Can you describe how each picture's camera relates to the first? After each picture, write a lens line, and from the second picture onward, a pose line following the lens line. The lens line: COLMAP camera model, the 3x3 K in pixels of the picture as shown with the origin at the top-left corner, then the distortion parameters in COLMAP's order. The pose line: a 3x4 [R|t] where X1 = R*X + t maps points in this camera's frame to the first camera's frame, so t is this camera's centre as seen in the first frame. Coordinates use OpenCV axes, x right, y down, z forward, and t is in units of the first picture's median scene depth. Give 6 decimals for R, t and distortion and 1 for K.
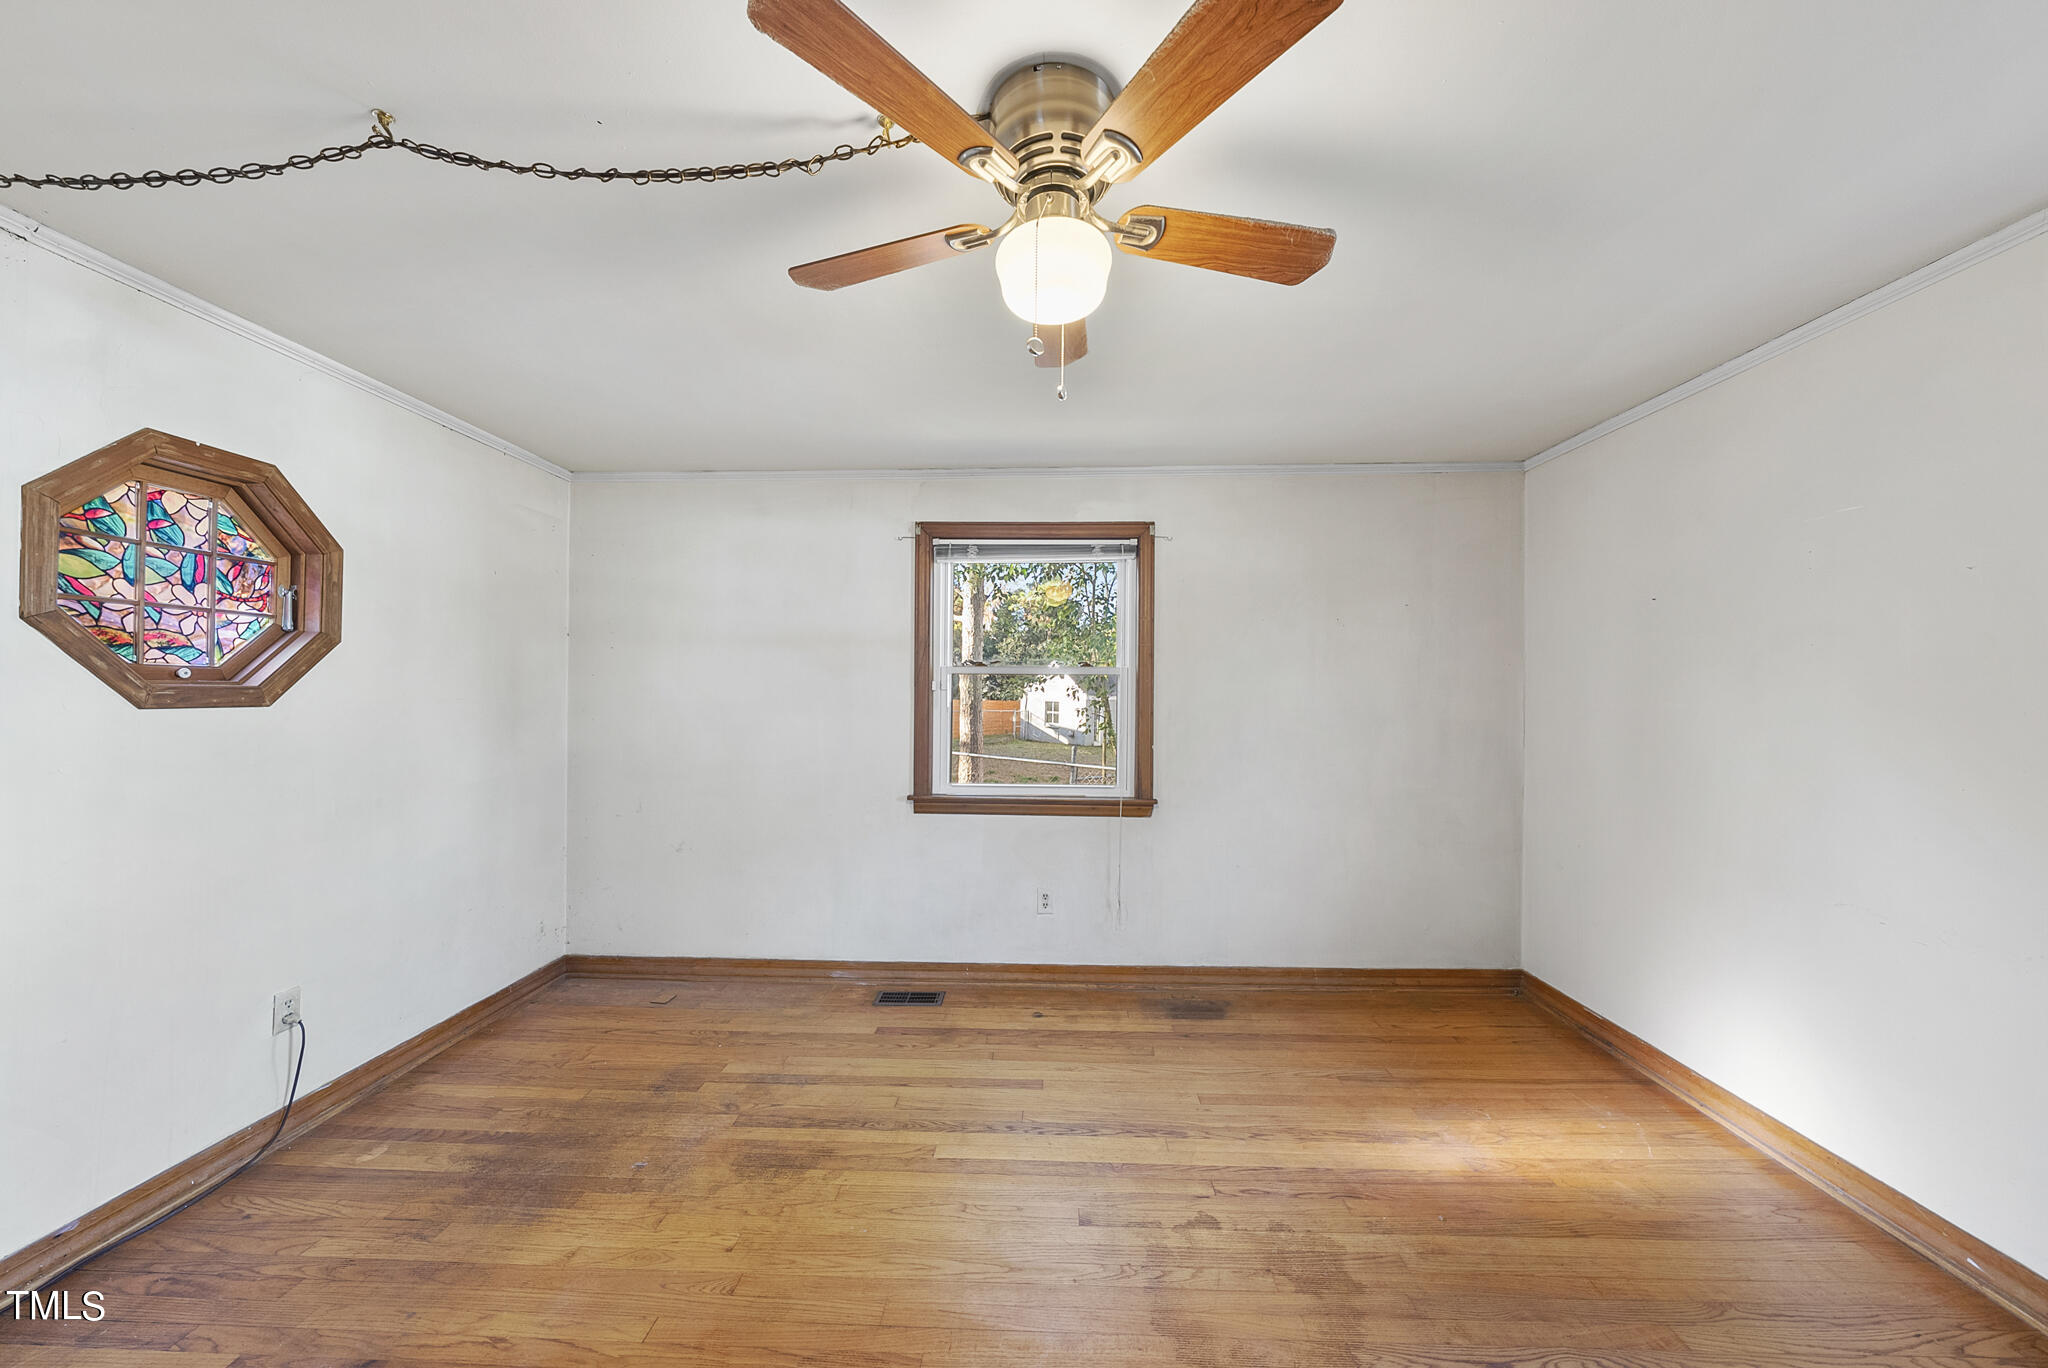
lens RADIAL K [[701.4, 0, 1028.0], [0, 701.4, 686.7], [0, 0, 1]] dist [-0.001607, -0.000038]
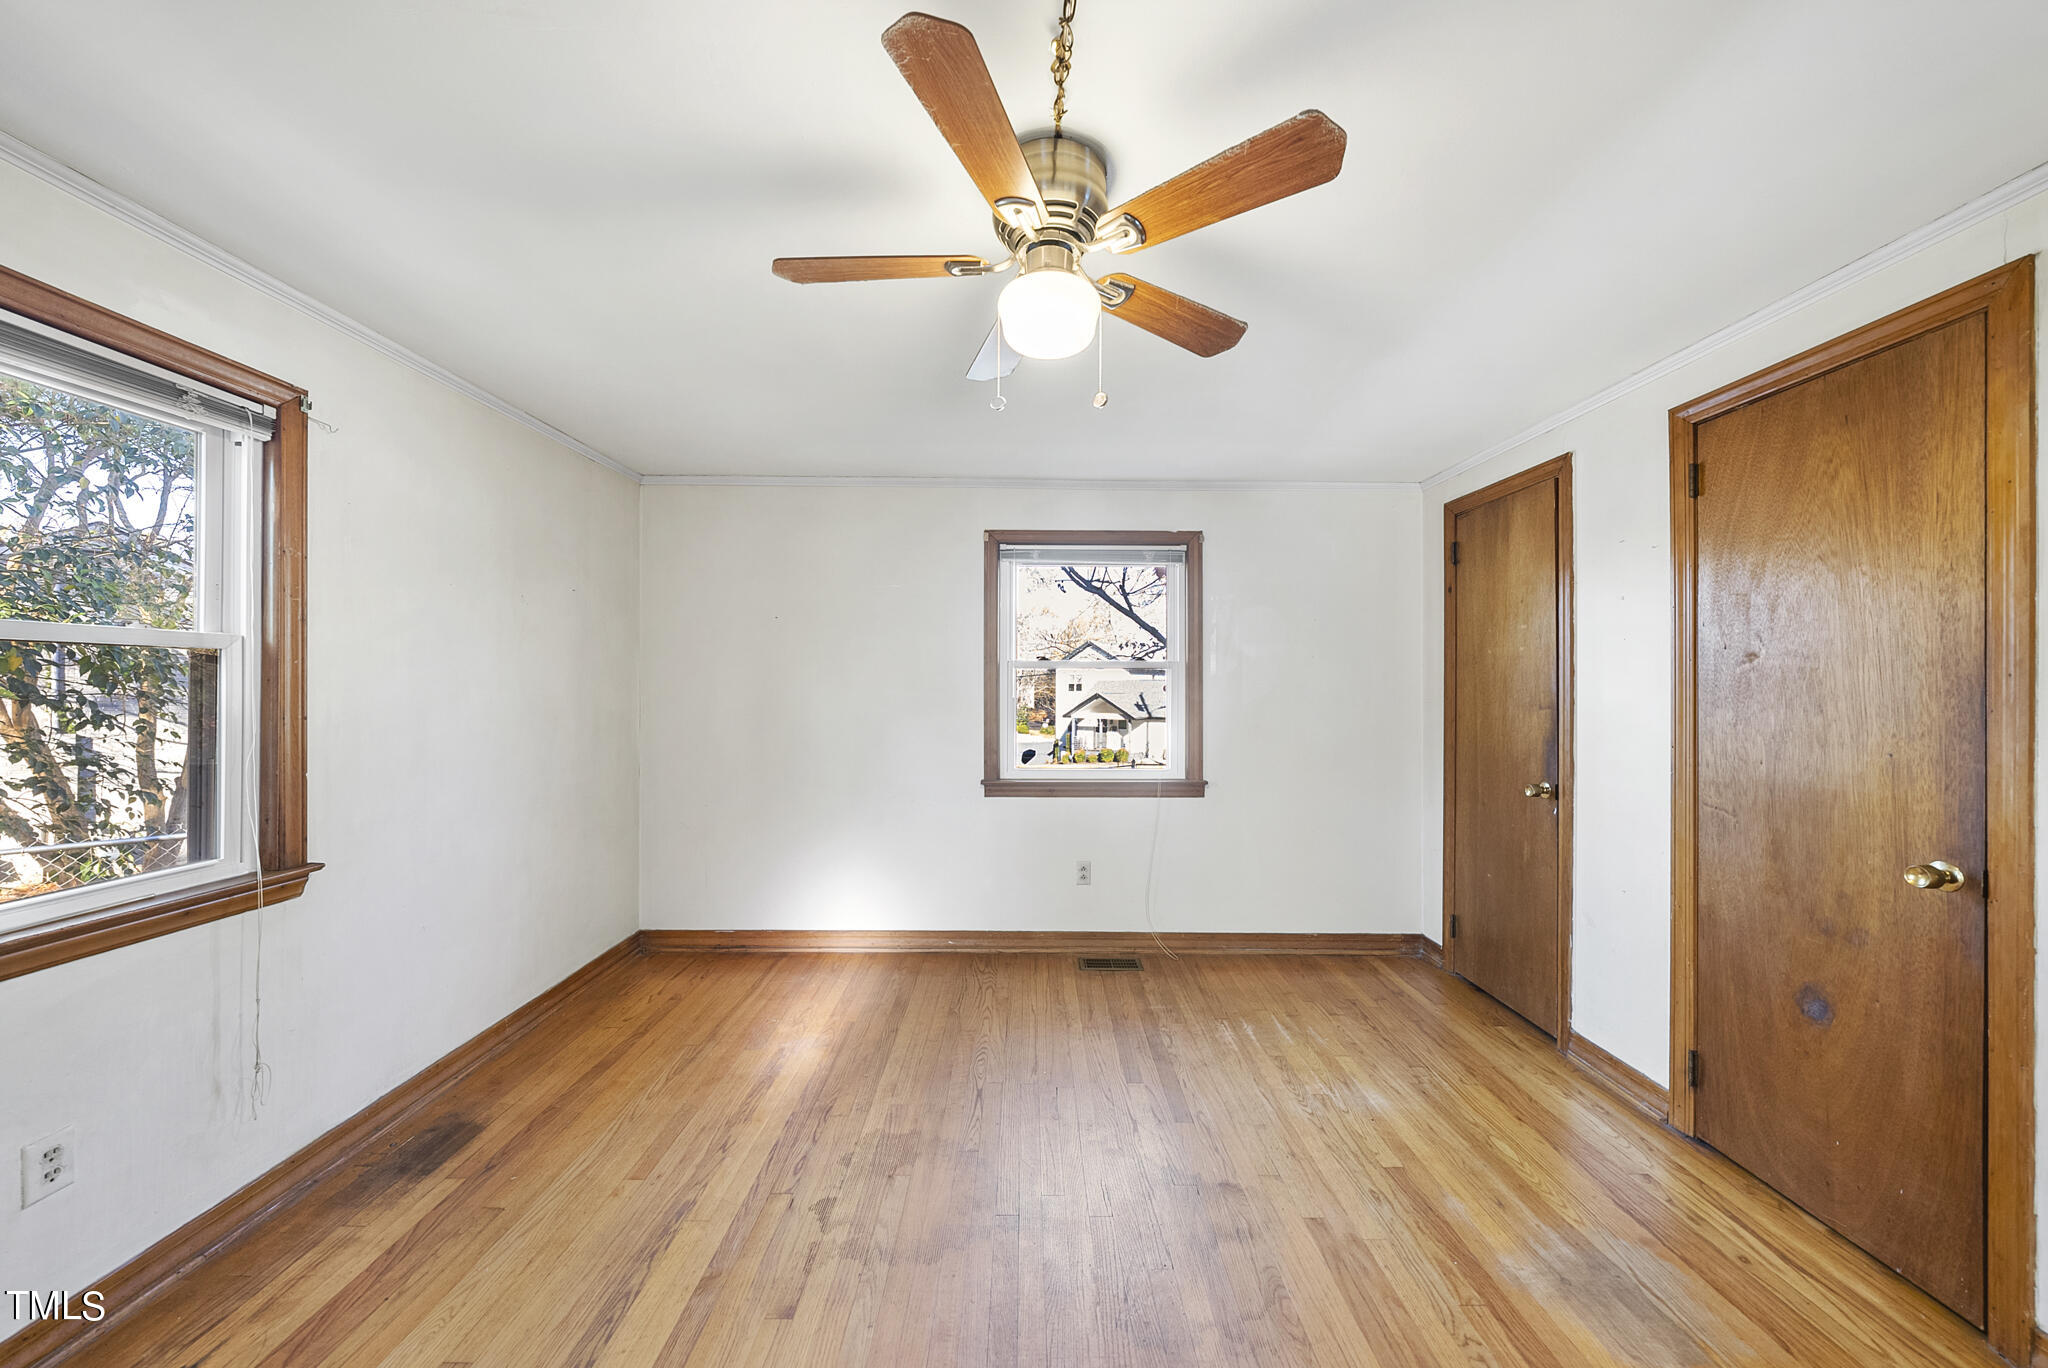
lens RADIAL K [[701.4, 0, 1025.9], [0, 701.4, 685.9], [0, 0, 1]] dist [-0.001607, -0.000038]
pose [[-0.038052, -0.004044, 0.999268, -0.540927], [-0.015363, 0.999876, 0.003462, -0.000906], [-0.999158, -0.015220, -0.038109, 0.530937]]
